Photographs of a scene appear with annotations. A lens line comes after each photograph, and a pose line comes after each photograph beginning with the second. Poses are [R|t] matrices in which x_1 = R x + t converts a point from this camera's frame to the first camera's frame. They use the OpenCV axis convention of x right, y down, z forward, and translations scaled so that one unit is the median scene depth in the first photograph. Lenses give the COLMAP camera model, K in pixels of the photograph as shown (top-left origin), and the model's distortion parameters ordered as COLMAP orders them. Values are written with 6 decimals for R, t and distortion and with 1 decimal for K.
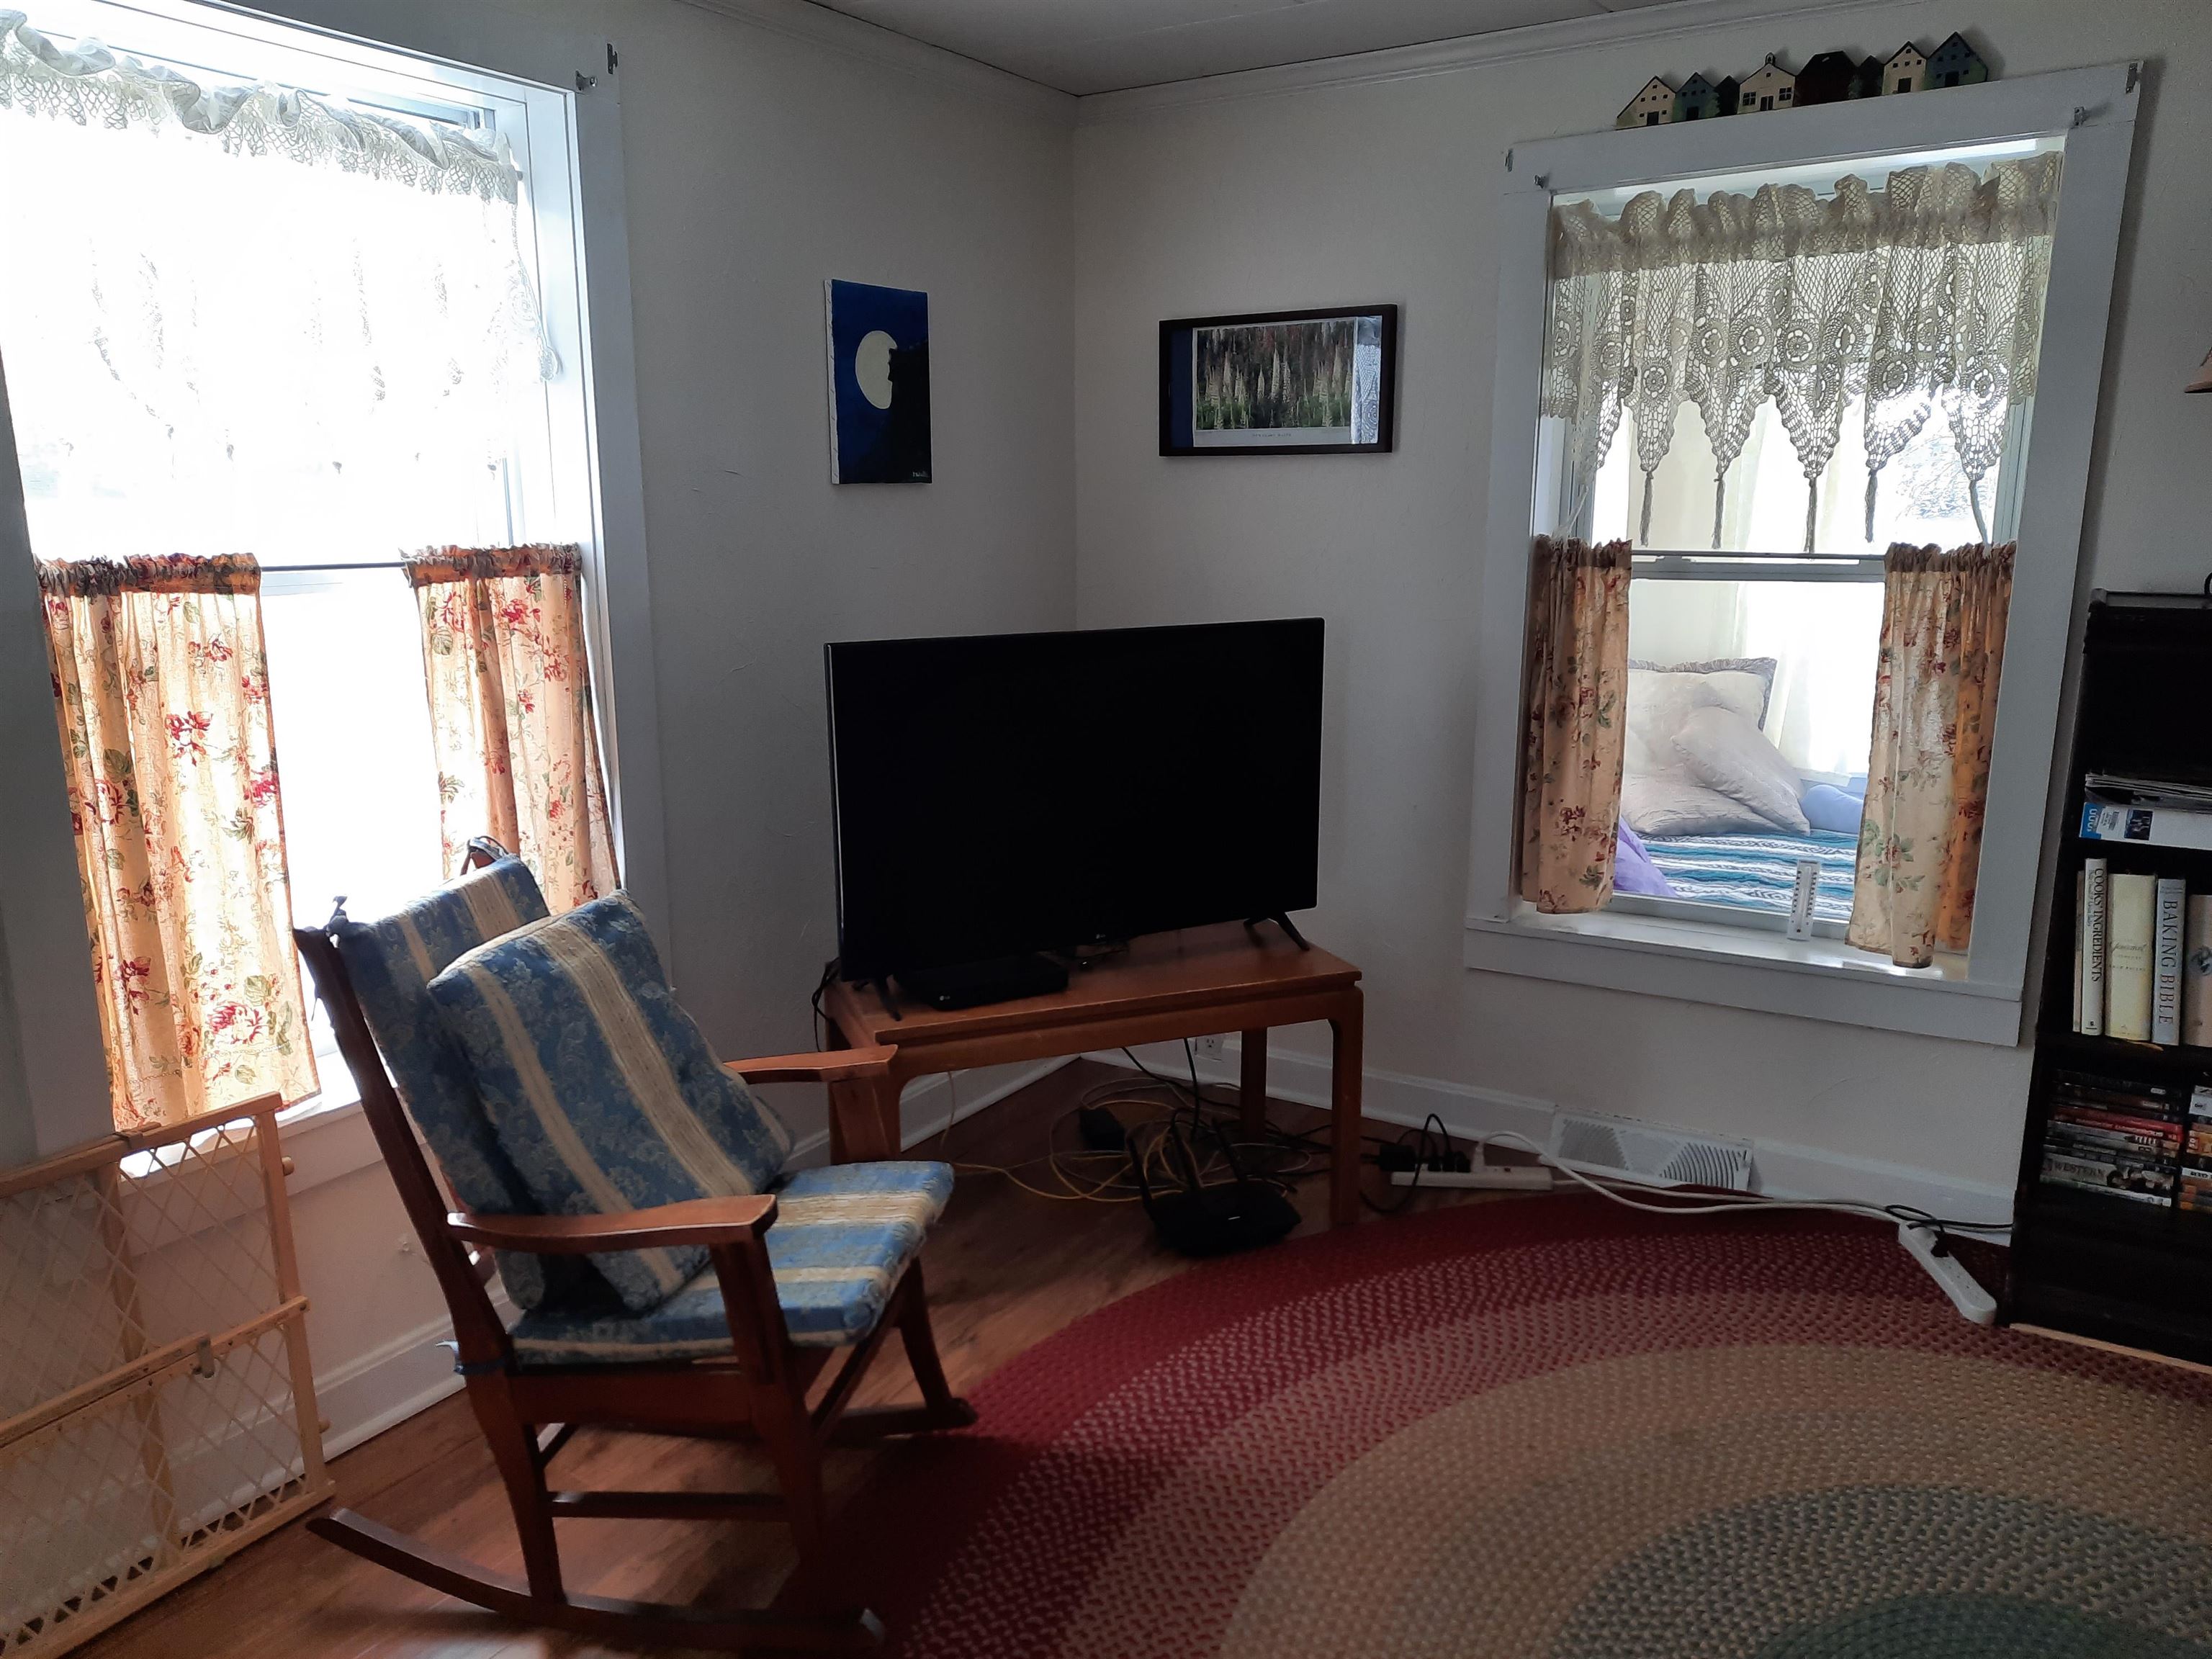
lens RADIAL K [[1634.8, 0, 1106.0], [0, 1634.8, 835.3], [0, 0, 1]] dist [0.065341, -0.051711]
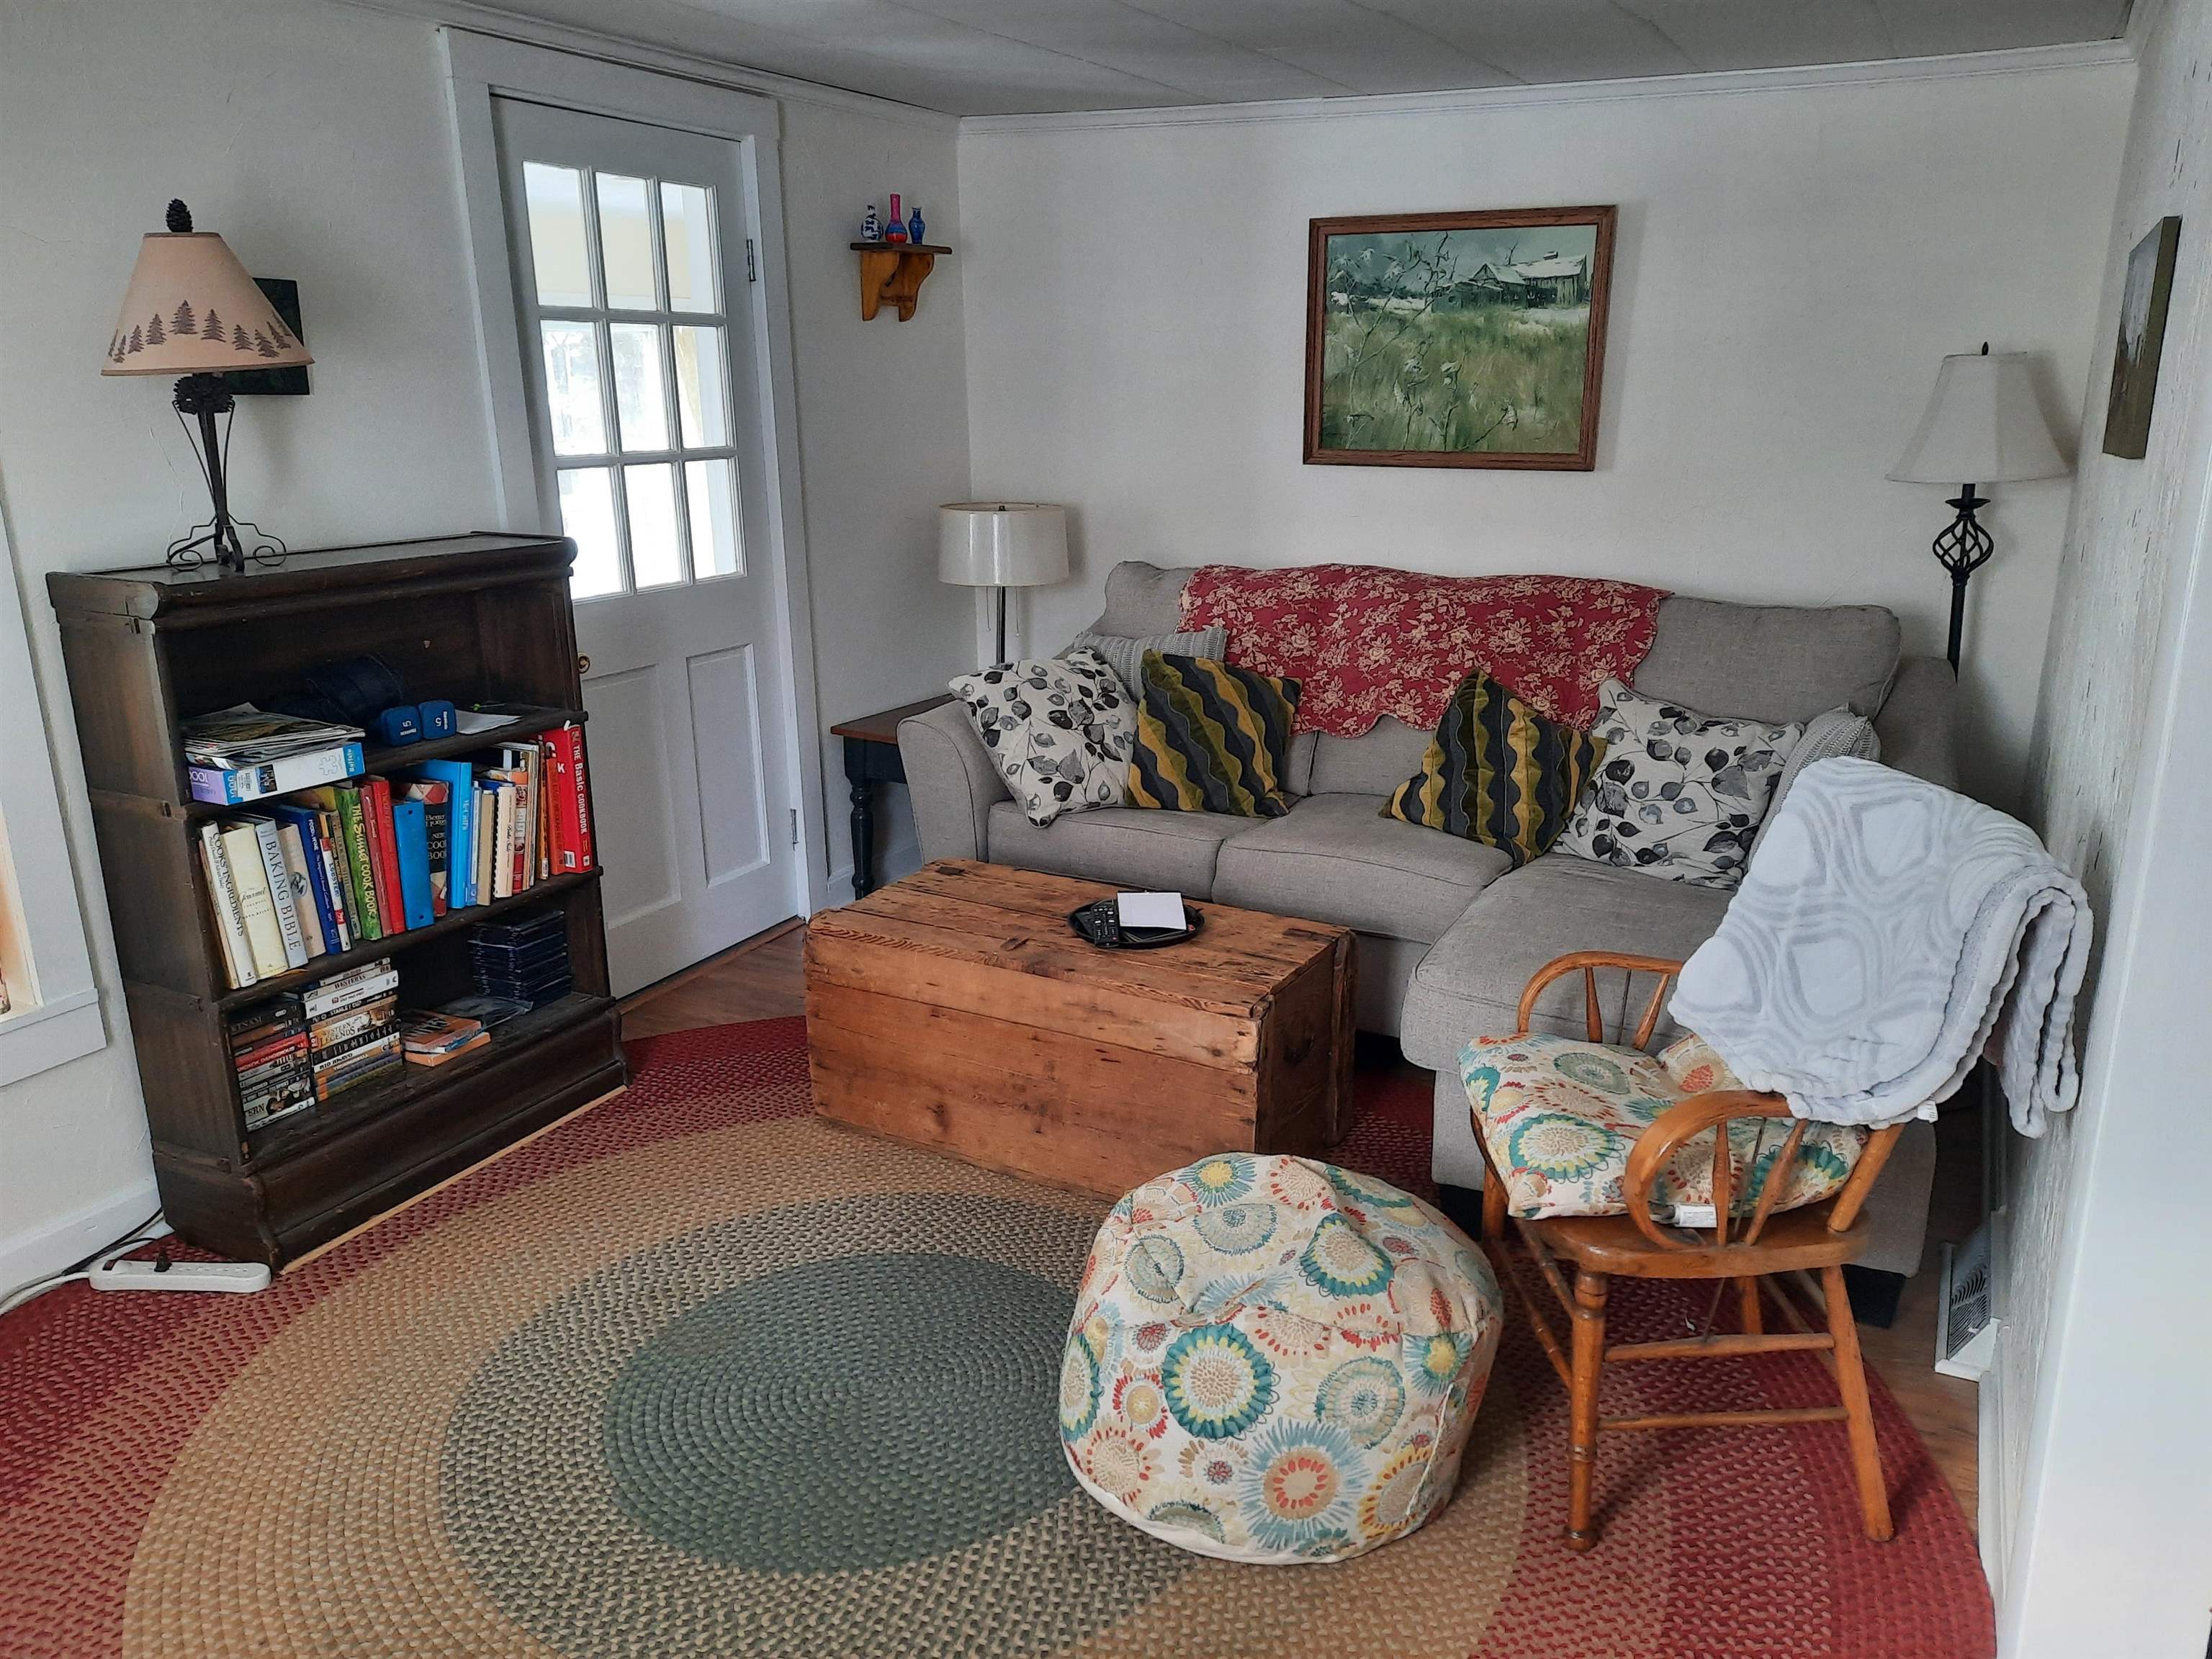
lens RADIAL K [[1634.8, 0, 1106.0], [0, 1634.8, 835.3], [0, 0, 1]] dist [0.065341, -0.051711]
pose [[-0.071384, -0.260066, 0.962949, -0.437530], [0.225827, 0.936129, 0.269564, -0.130074], [-0.971548, 0.236702, -0.008094, 0.449952]]
